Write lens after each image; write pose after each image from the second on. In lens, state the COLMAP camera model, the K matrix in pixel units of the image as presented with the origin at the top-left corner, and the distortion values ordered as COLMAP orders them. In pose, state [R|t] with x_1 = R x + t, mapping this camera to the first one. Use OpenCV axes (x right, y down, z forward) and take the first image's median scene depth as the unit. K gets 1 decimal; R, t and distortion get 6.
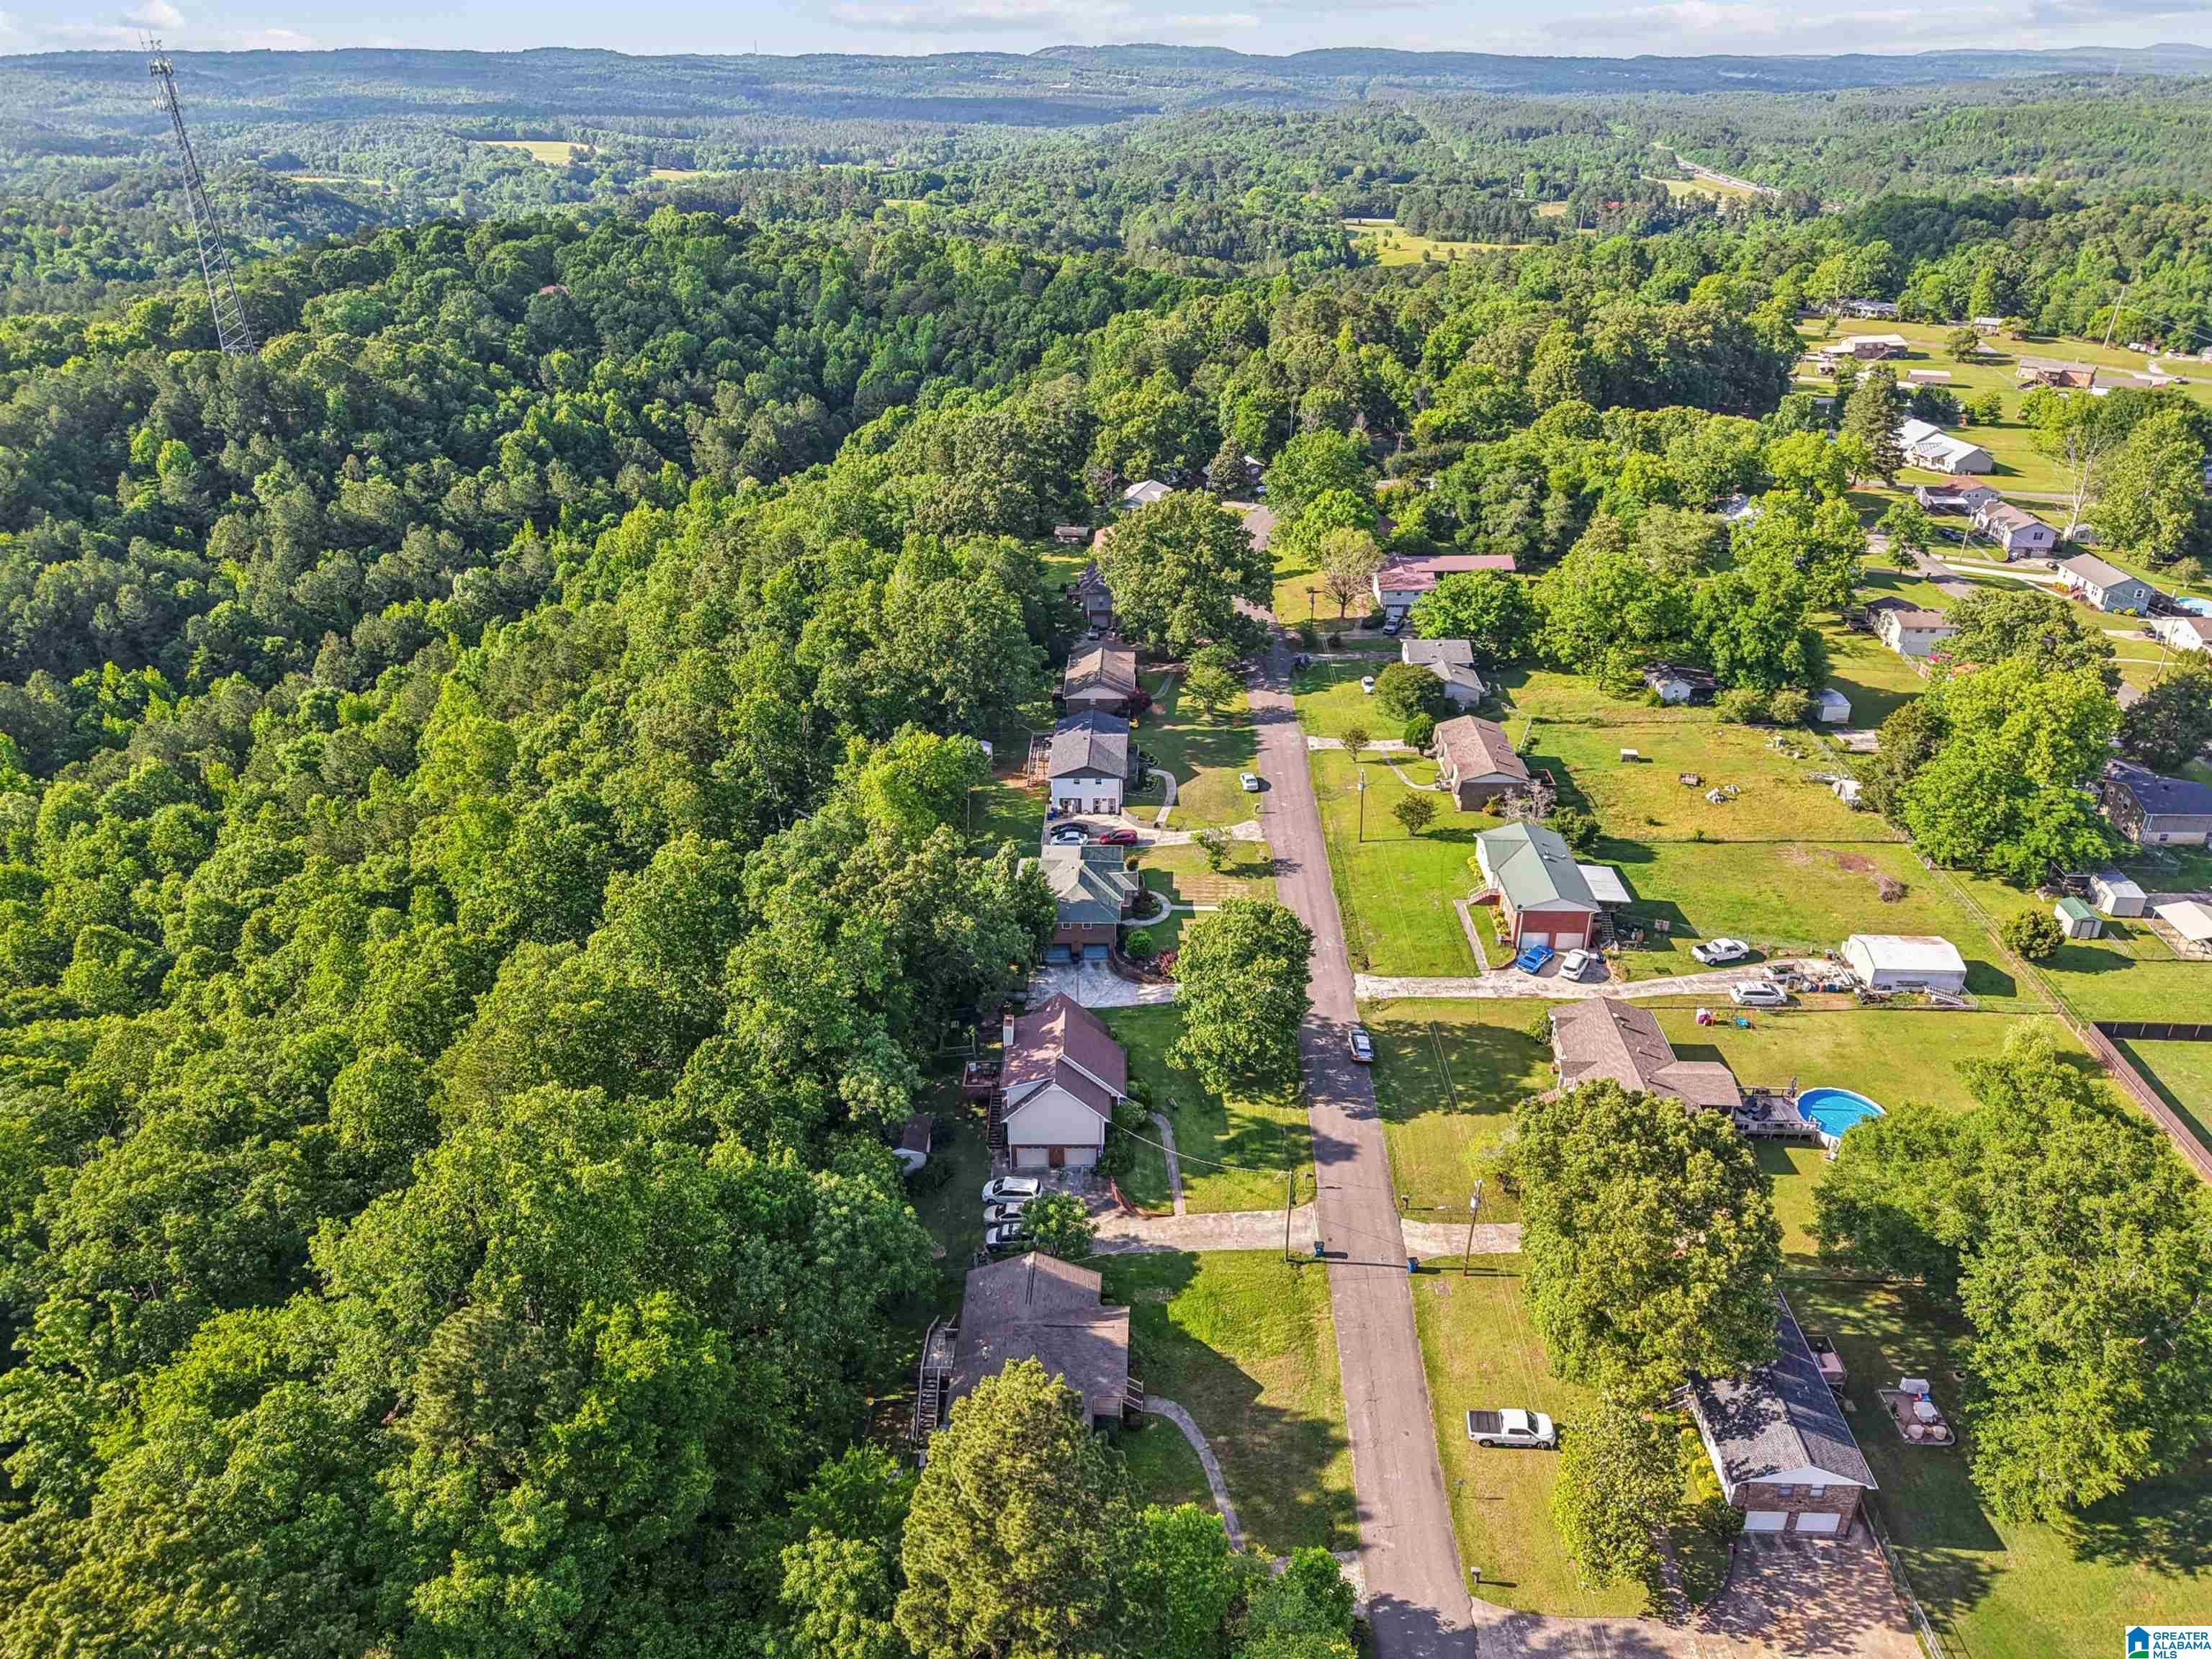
lens RADIAL K [[1481.8, 0, 1098.8], [0, 1481.8, 826.6], [0, 0, 1]] dist [0.016616, -0.017864]
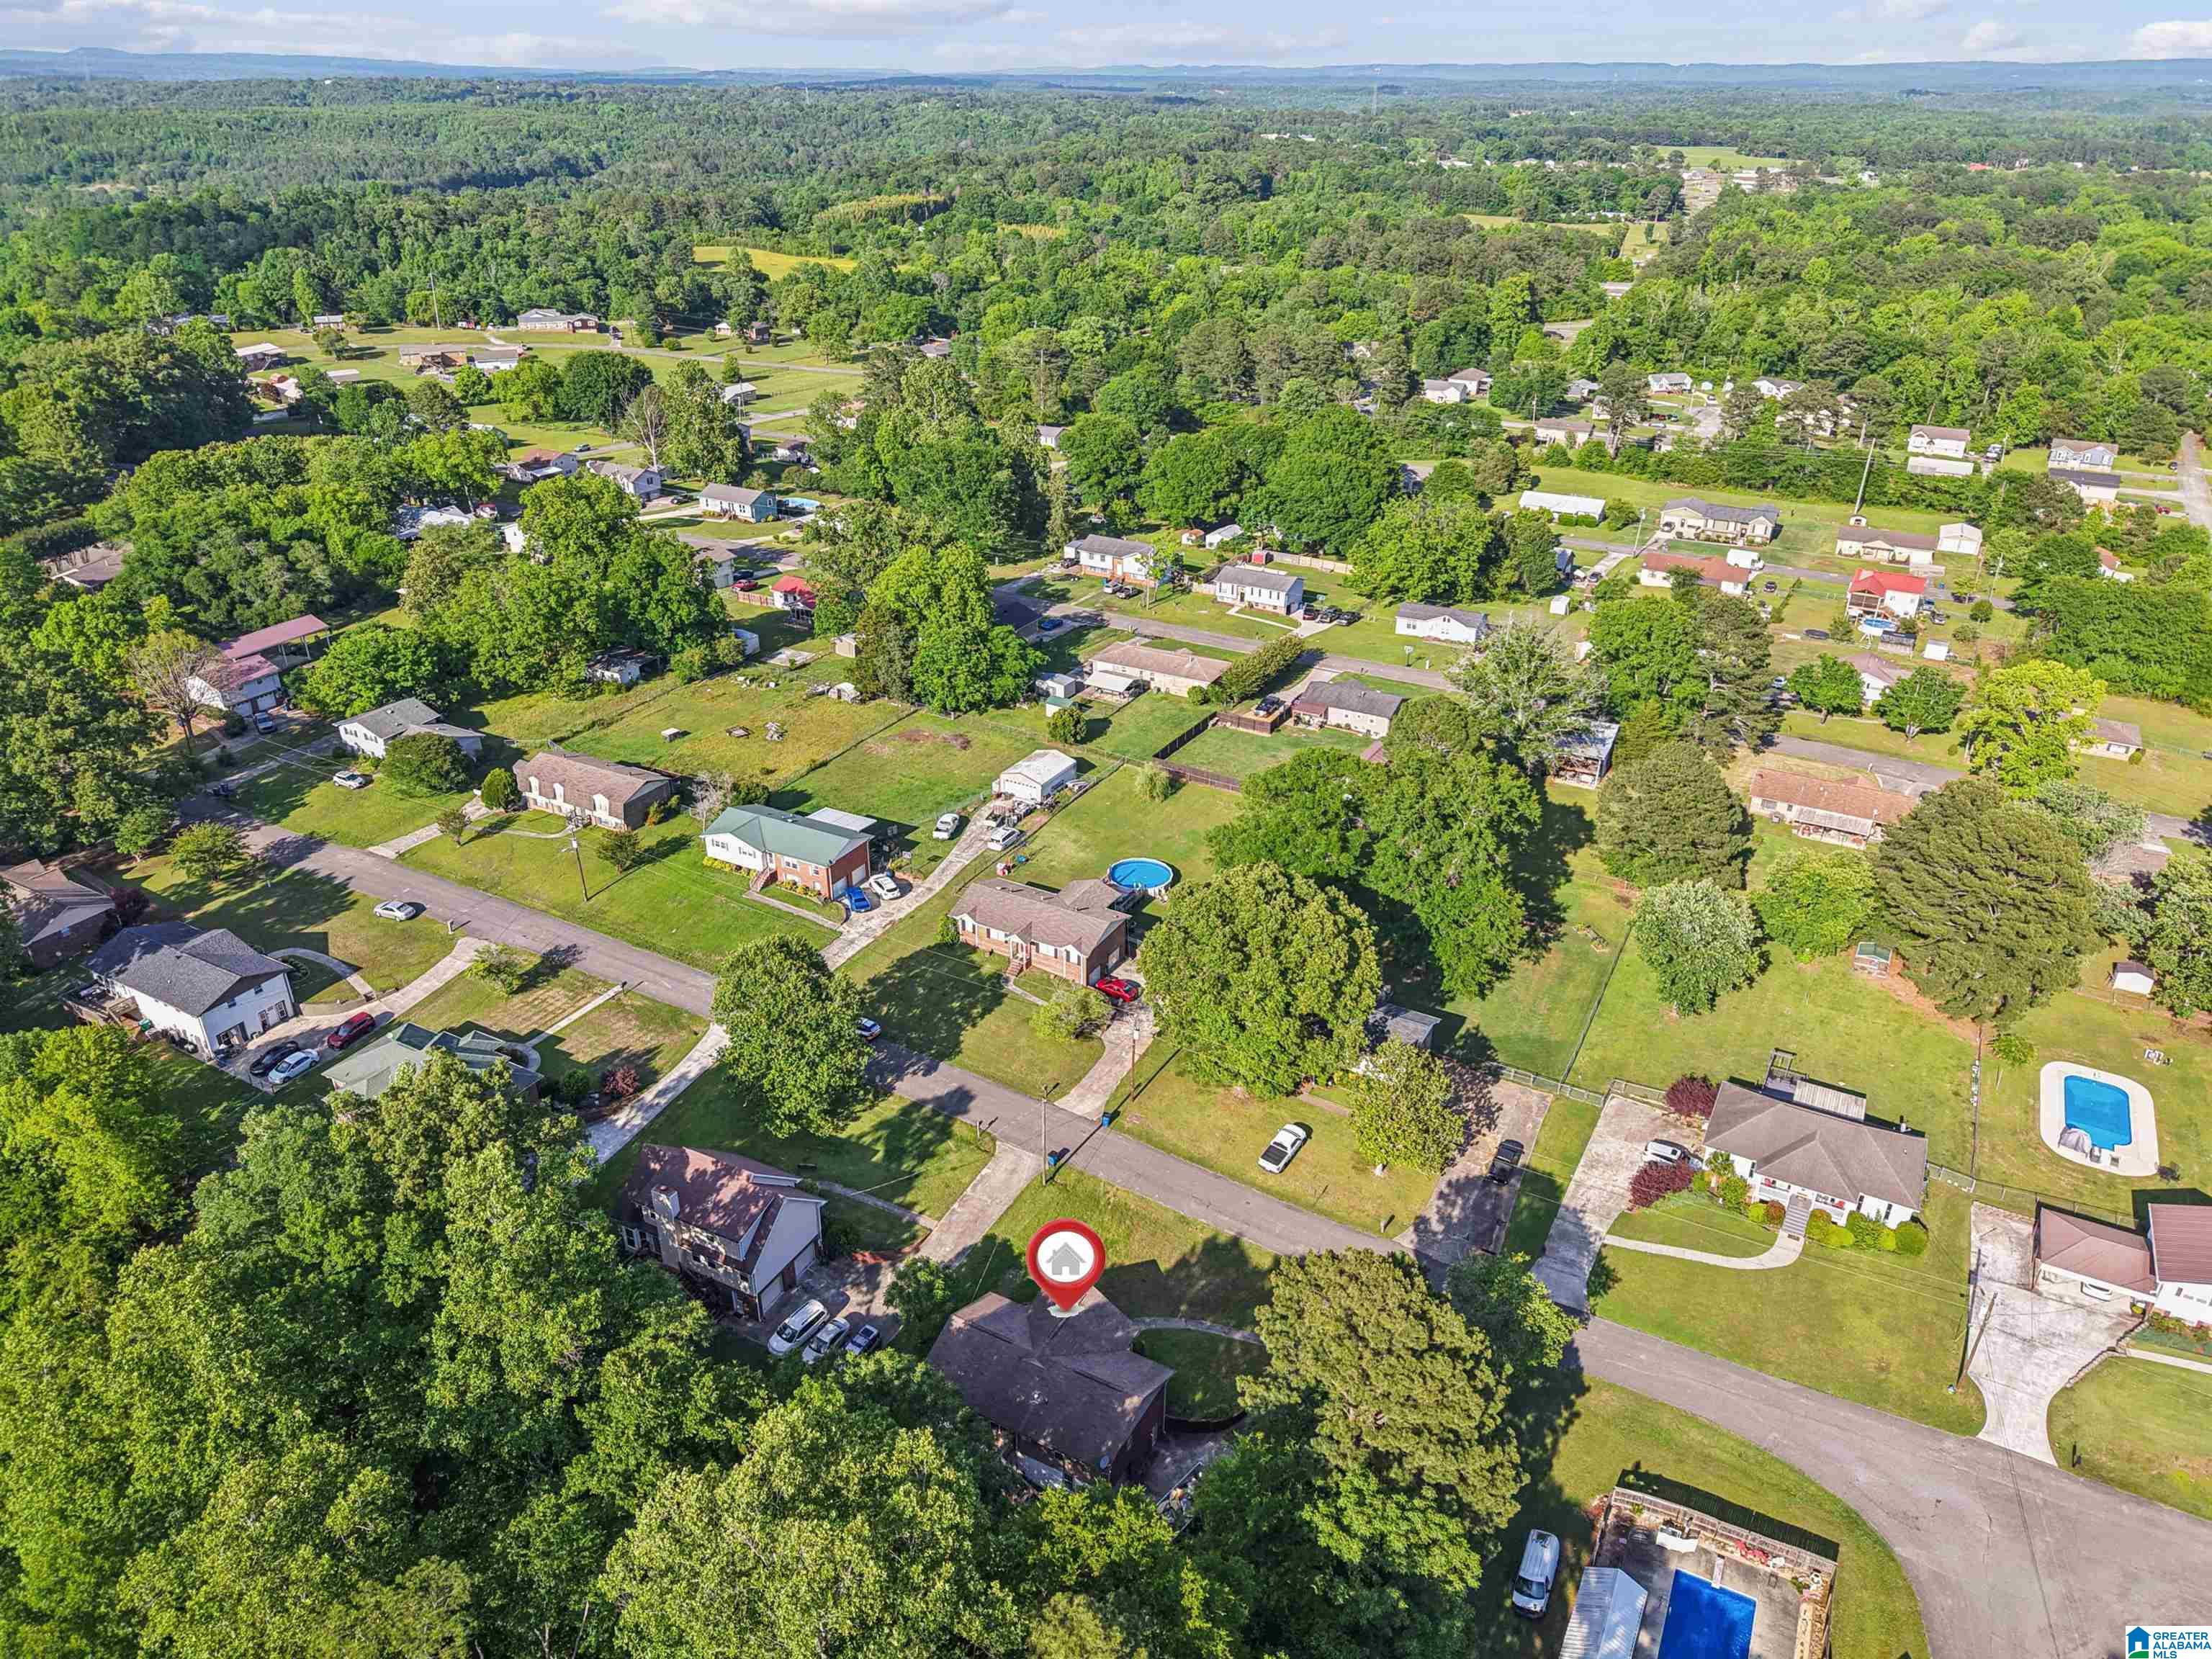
lens RADIAL K [[1481.8, 0, 1115.7], [0, 1481.8, 829.7], [0, 0, 1]] dist [0.016616, -0.017864]
pose [[0.445344, -0.392873, 0.804562, -0.396080], [0.393270, 0.893101, 0.218423, -0.099212], [-0.804368, 0.219137, 0.552242, 0.193801]]
